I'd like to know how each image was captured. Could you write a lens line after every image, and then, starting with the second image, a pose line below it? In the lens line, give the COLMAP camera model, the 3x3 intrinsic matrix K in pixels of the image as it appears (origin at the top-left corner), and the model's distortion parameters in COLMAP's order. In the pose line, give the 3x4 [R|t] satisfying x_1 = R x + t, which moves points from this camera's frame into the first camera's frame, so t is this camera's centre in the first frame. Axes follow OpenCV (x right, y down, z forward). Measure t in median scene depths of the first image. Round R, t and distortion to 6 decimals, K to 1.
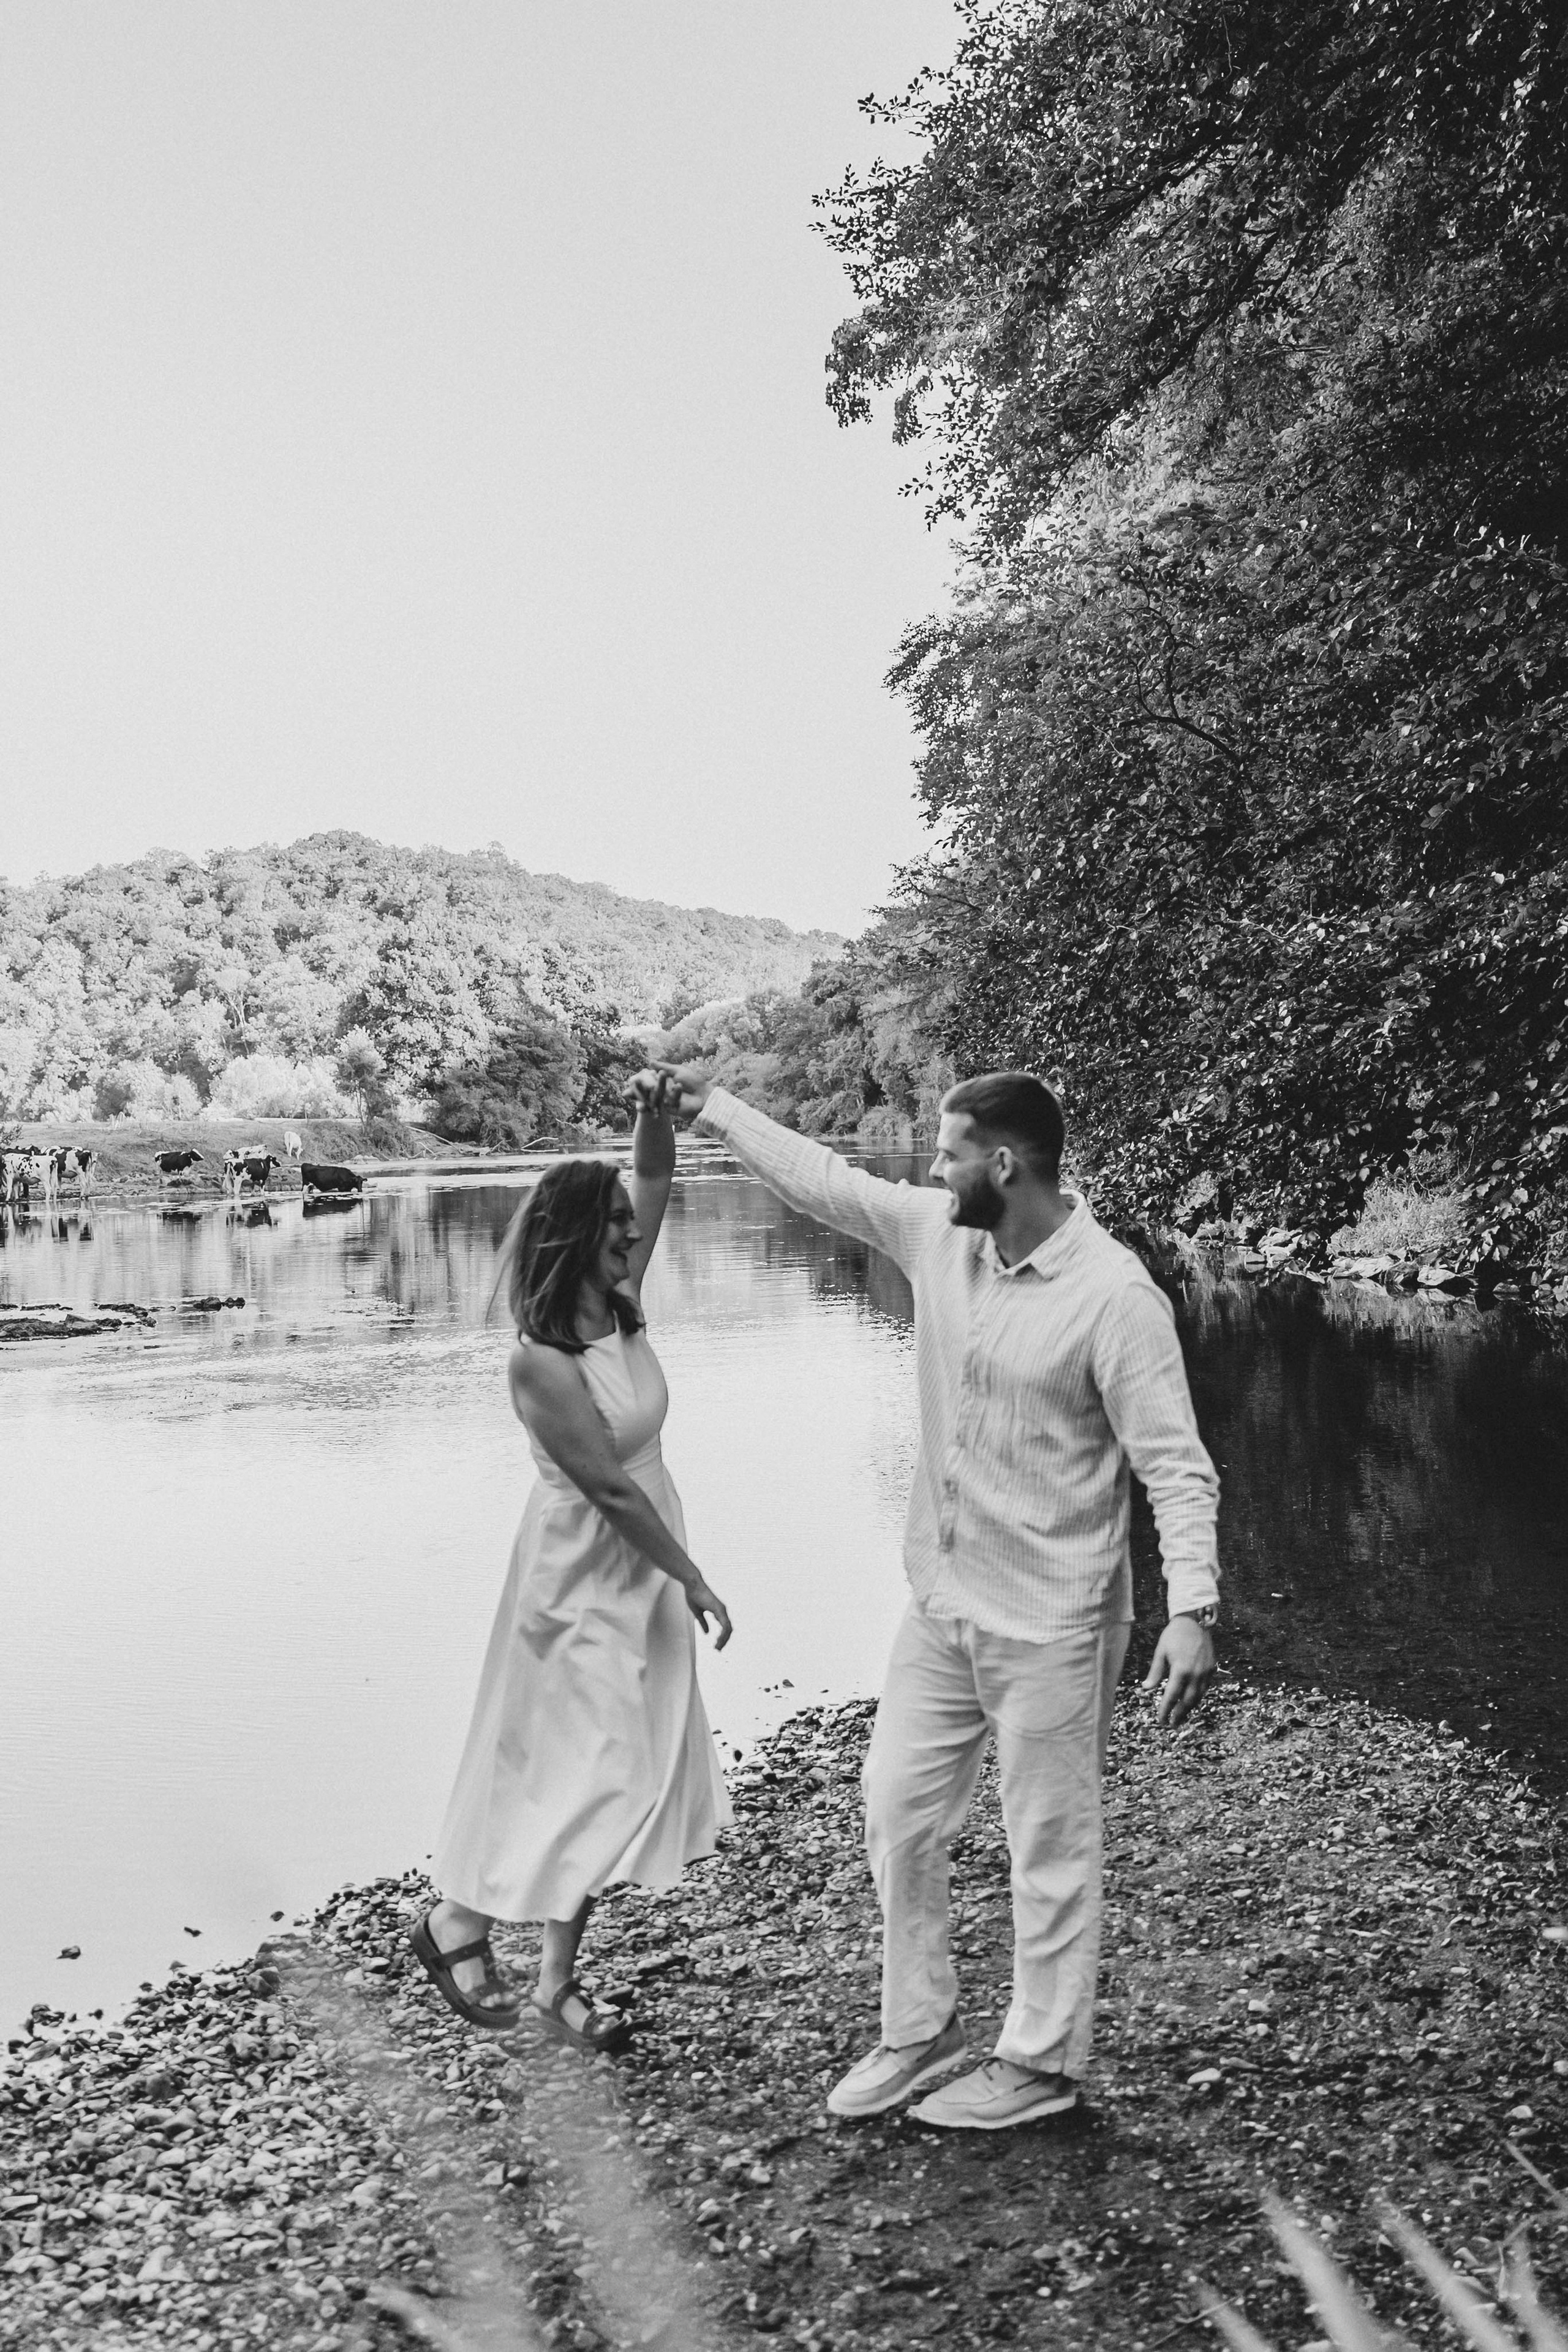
lens RADIAL K [[2271.2, 0, 780.7], [0, 2271.2, 1174.8], [0, 0, 1]] dist [0.019732, 0.000000]
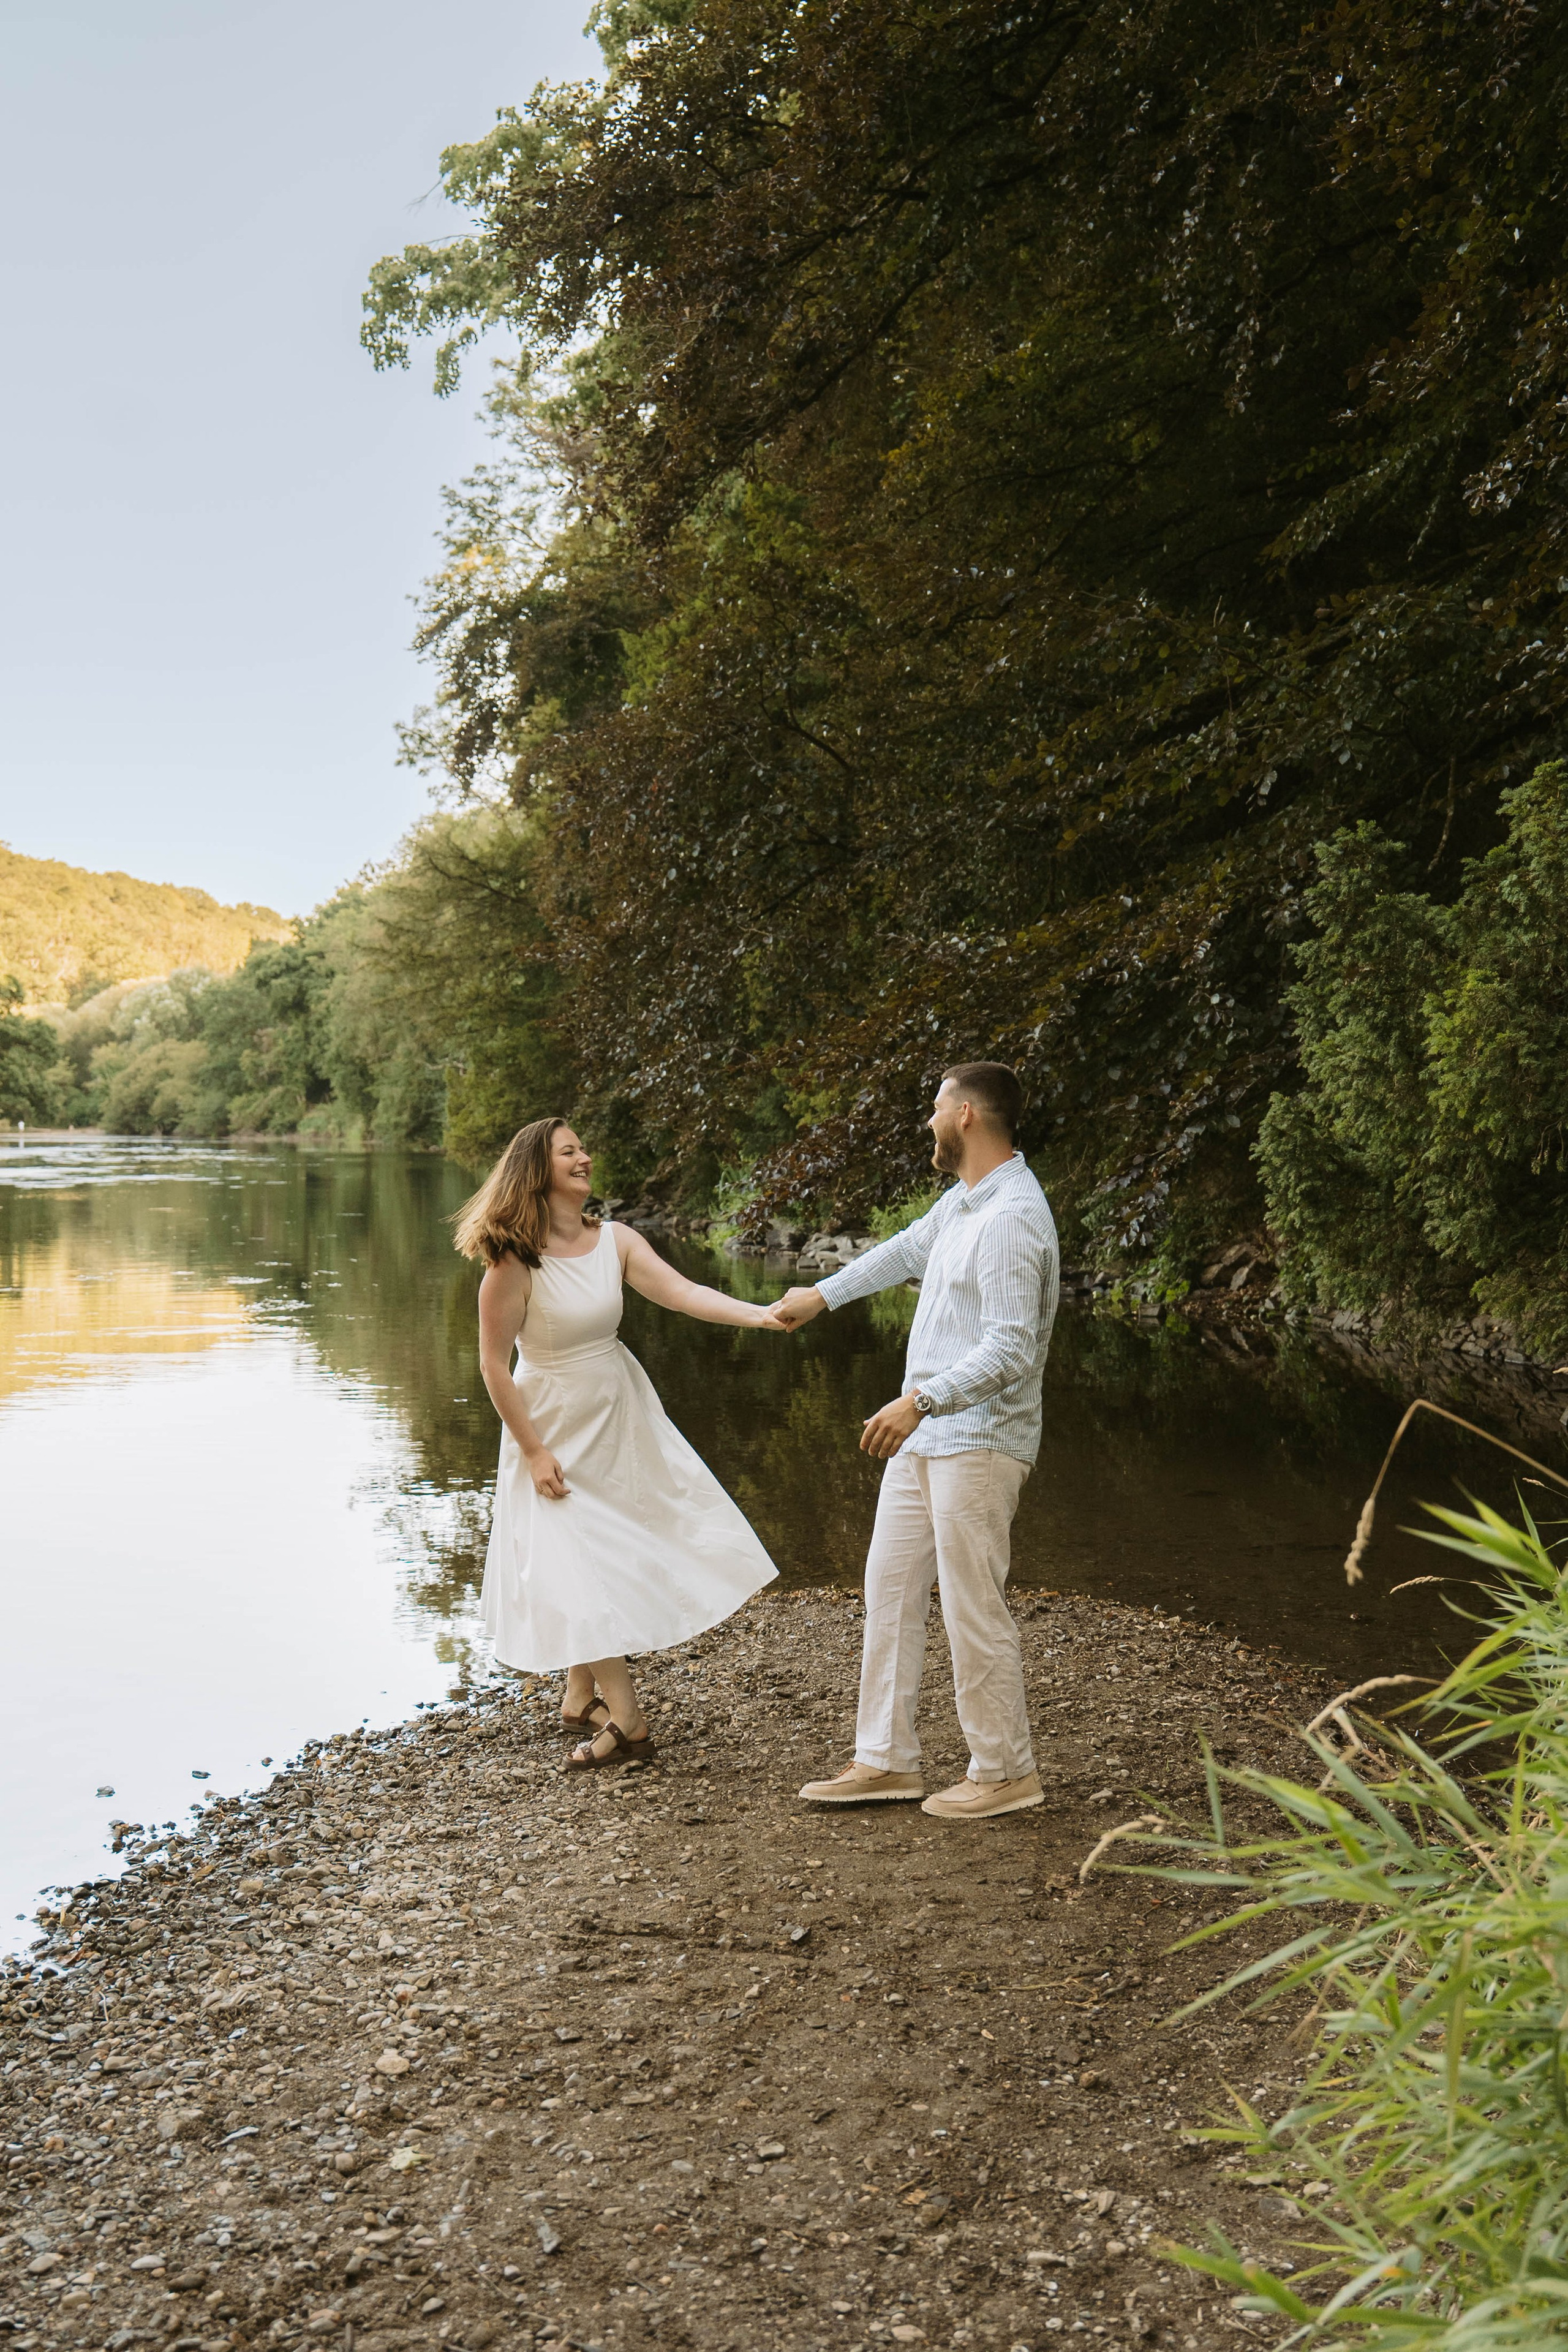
lens RADIAL K [[2506.1, 0, 835.6], [0, 2506.1, 1164.4], [0, 0, 1]] dist [0.053599, 0.000000]
pose [[0.968761, 0.019893, 0.247197, -0.043371], [-0.017769, 0.999784, -0.010820, 0.004846], [-0.247358, 0.006090, 0.968905, -0.052332]]
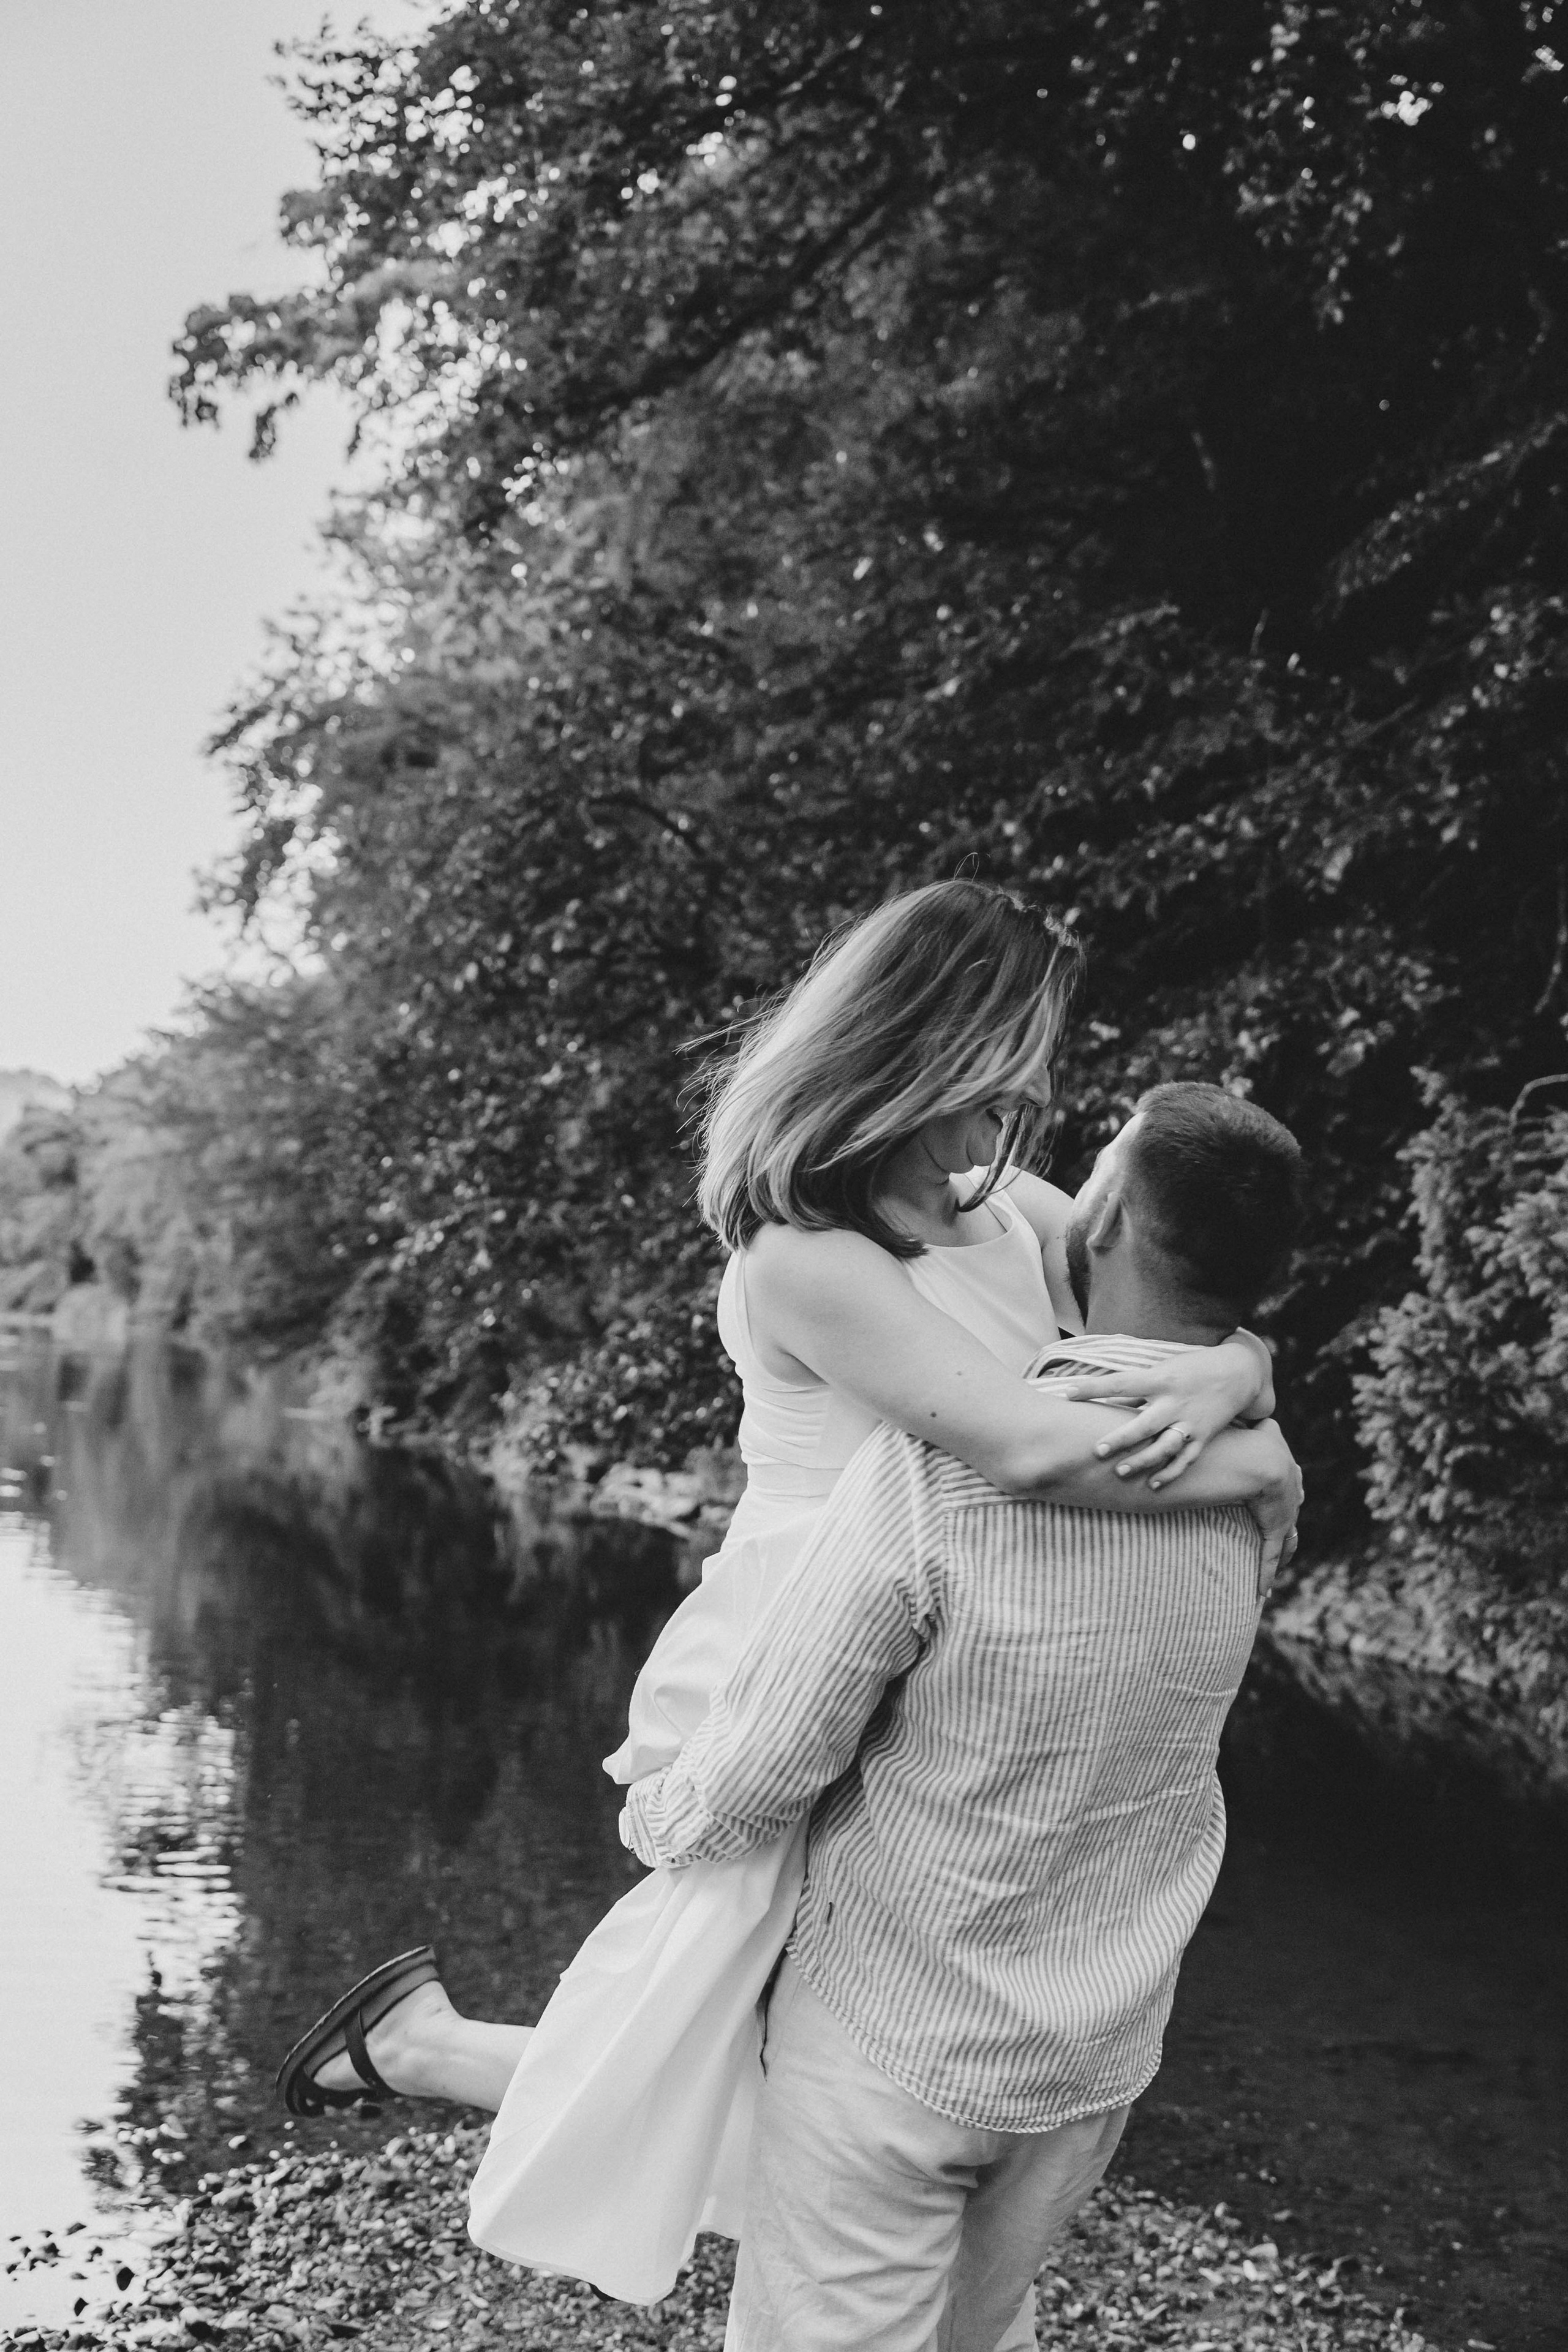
lens RADIAL K [[2652.2, 0, 791.2], [0, 2652.2, 1164.2], [0, 0, 1]] dist [0.027491, 0.000000]
pose [[0.949436, 0.109660, 0.294188, -0.018667], [-0.083647, 0.991502, -0.099633, 0.005661], [-0.302614, 0.069987, 0.950540, 0.058779]]
